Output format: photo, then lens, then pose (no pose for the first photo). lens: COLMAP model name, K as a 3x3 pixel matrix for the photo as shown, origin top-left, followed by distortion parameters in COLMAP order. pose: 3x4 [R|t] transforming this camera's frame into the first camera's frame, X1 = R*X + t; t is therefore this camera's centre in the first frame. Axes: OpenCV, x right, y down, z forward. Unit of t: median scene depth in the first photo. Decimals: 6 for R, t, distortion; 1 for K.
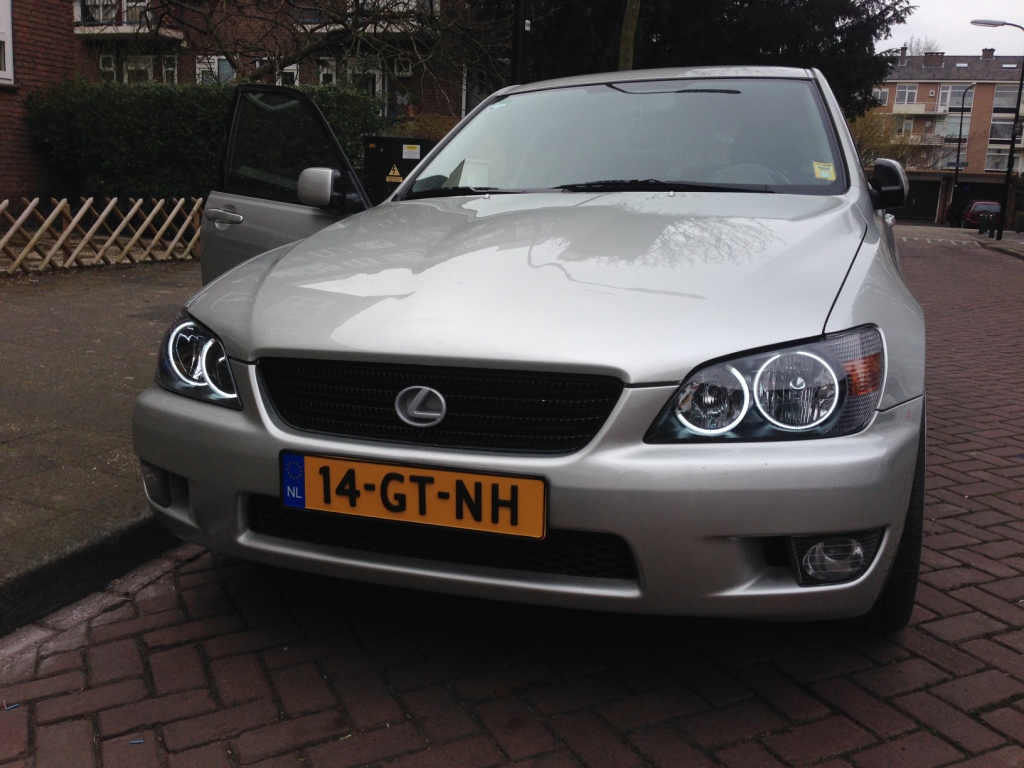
lens RADIAL K [[942.4, 0, 512.0], [0, 942.4, 384.0], [0, 0, 1]] dist [0.148681, -0.259906]
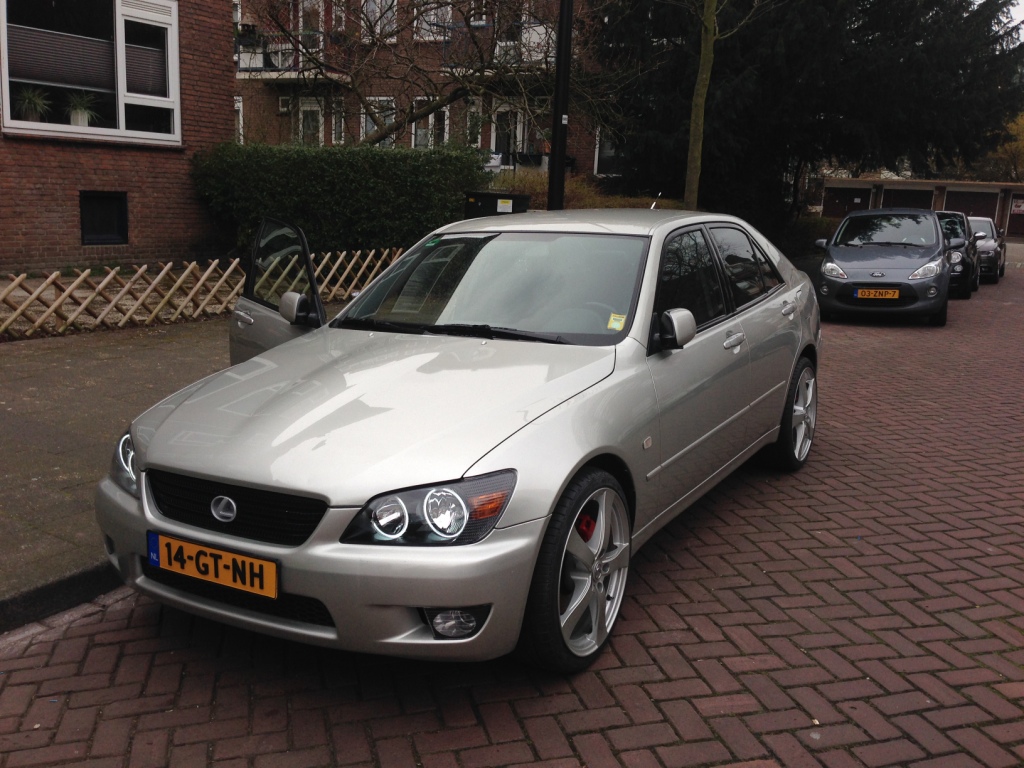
lens RADIAL K [[942.4, 0, 512.0], [0, 942.4, 384.0], [0, 0, 1]] dist [0.148681, -0.259906]
pose [[0.982741, 0.034102, -0.181817, 0.511430], [-0.035545, 0.999357, -0.004686, -0.150352], [0.181540, 0.011068, 0.983321, -0.381953]]
